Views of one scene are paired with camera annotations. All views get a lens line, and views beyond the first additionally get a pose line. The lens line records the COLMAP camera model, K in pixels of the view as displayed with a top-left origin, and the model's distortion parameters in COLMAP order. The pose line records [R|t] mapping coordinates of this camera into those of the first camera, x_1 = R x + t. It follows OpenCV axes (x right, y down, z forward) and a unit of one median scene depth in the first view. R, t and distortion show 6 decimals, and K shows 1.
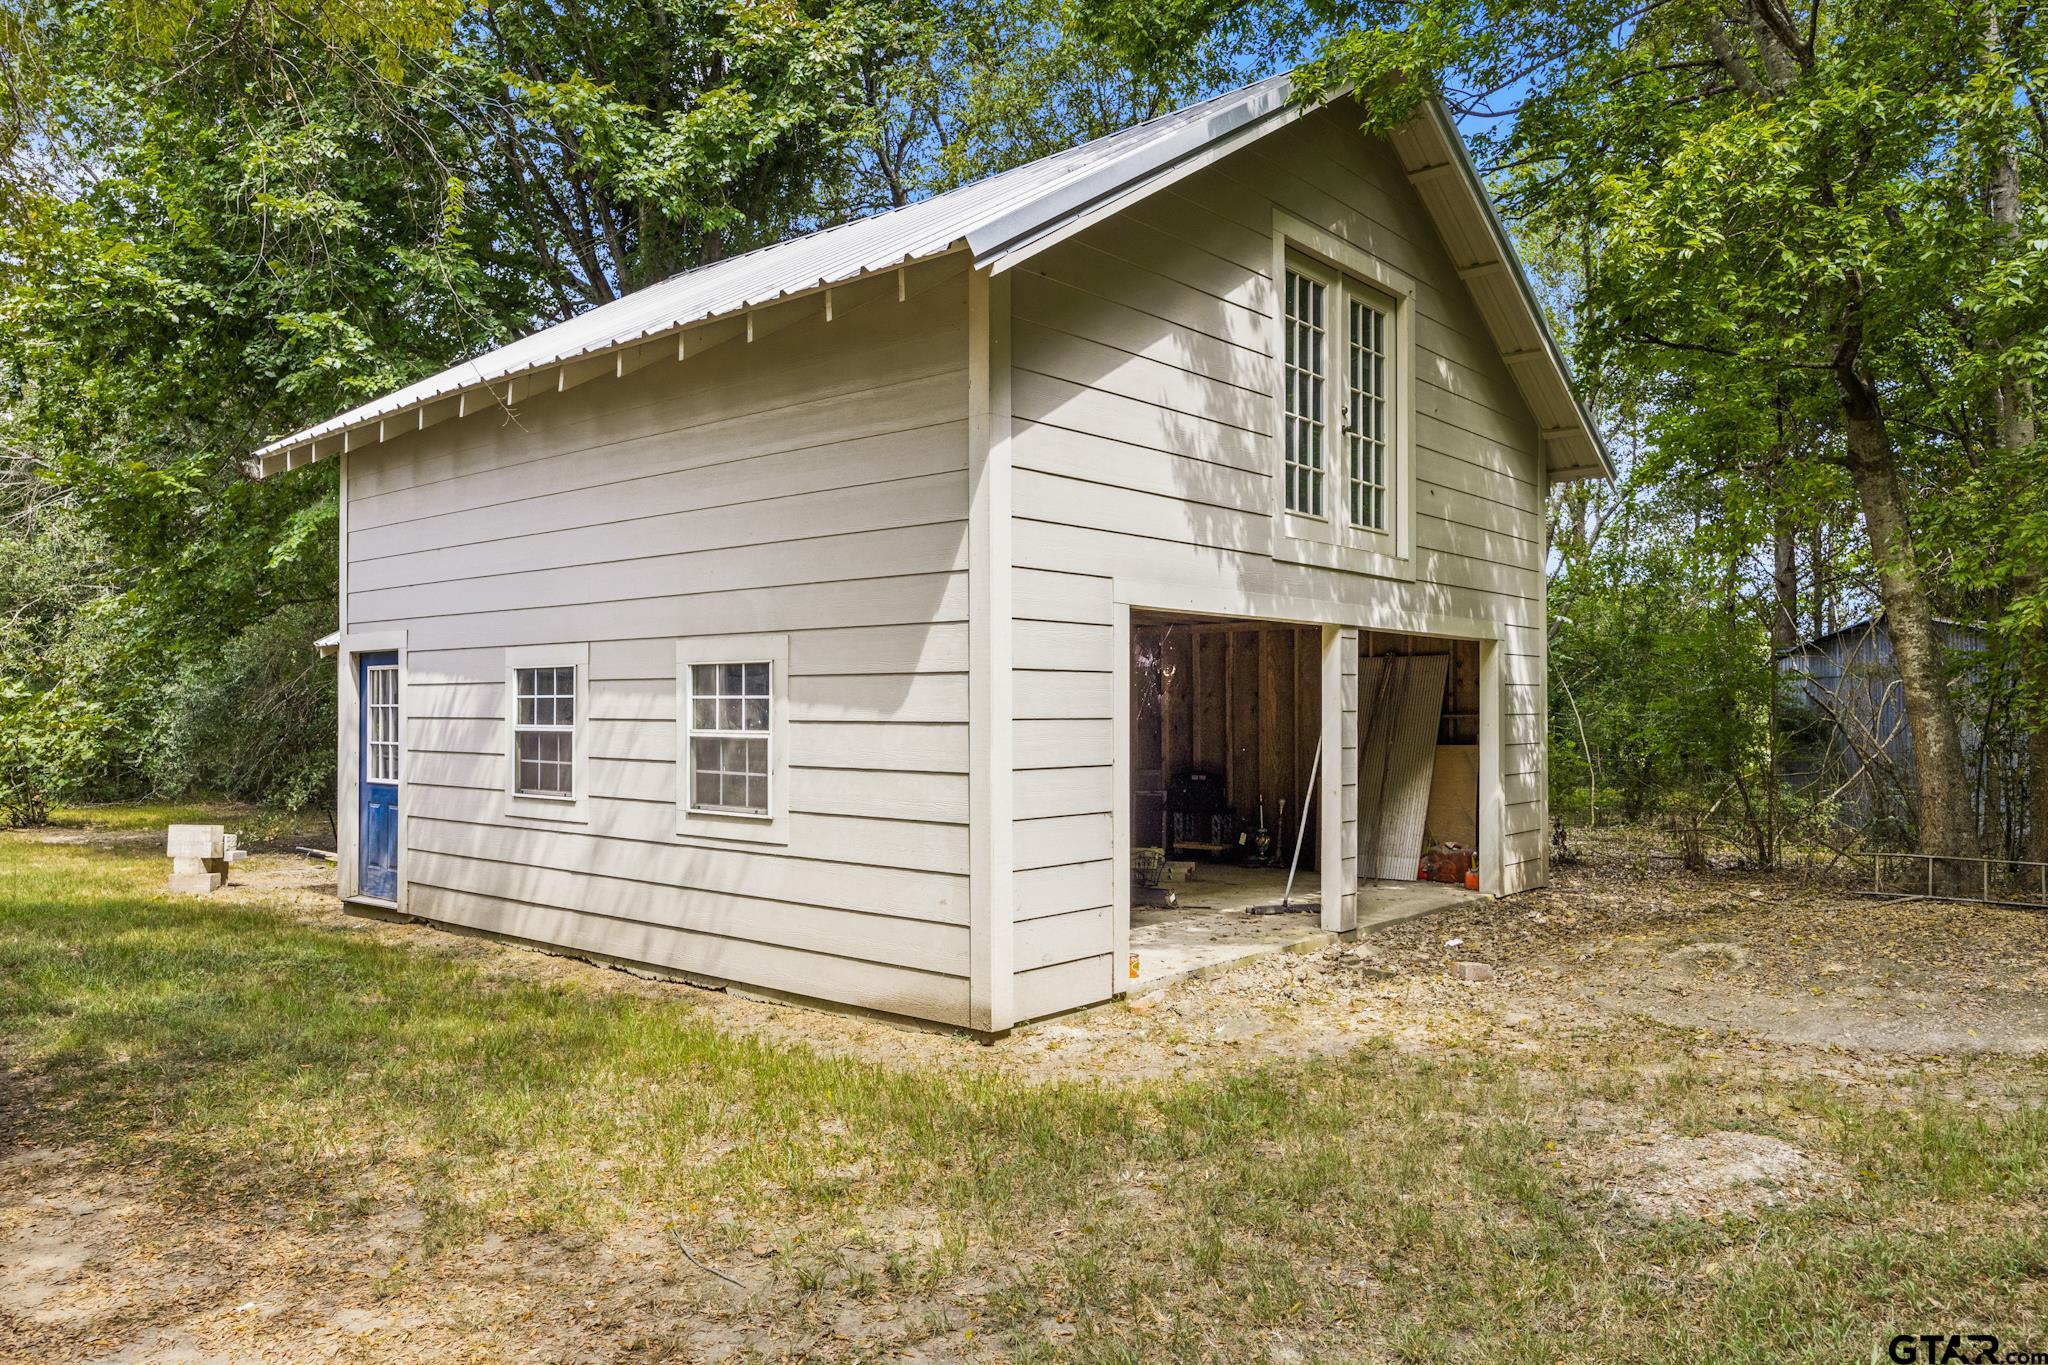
lens RADIAL K [[1412.8, 0, 1024.0], [0, 1412.8, 682.5], [0, 0, 1]] dist [-0.000069, -0.000055]
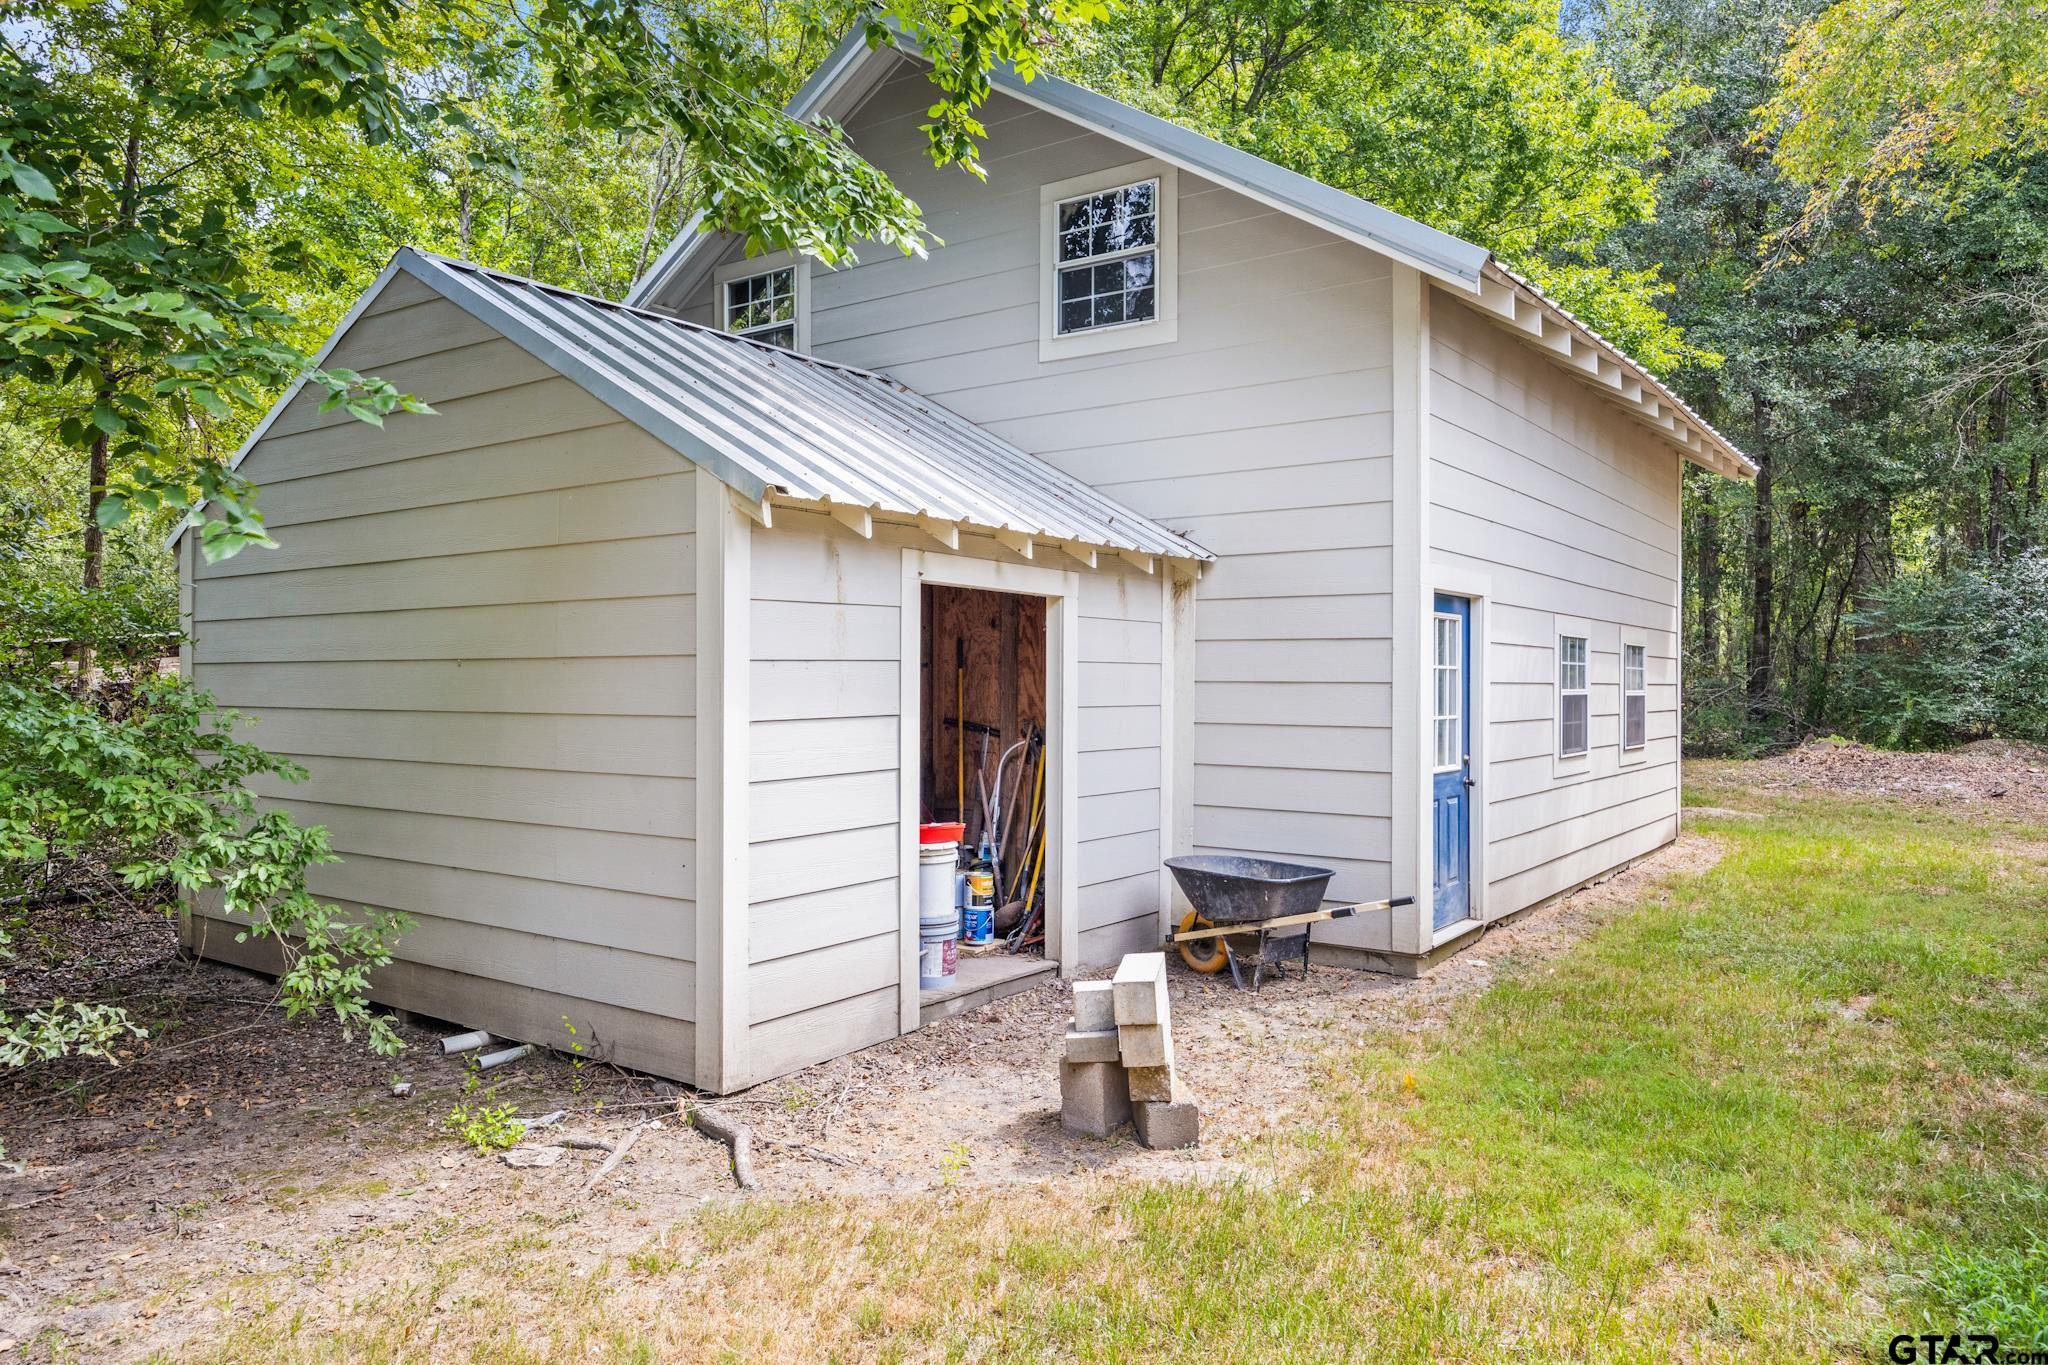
lens RADIAL K [[1372.0, 0, 1024.0], [0, 1372.0, 682.5], [0, 0, 1]] dist [0.000271, 0.000016]
pose [[-0.088622, 0.004065, 0.996057, -1.182662], [-0.012499, 0.999908, -0.005192, 0.031597], [-0.995987, -0.012910, -0.088563, 1.321108]]
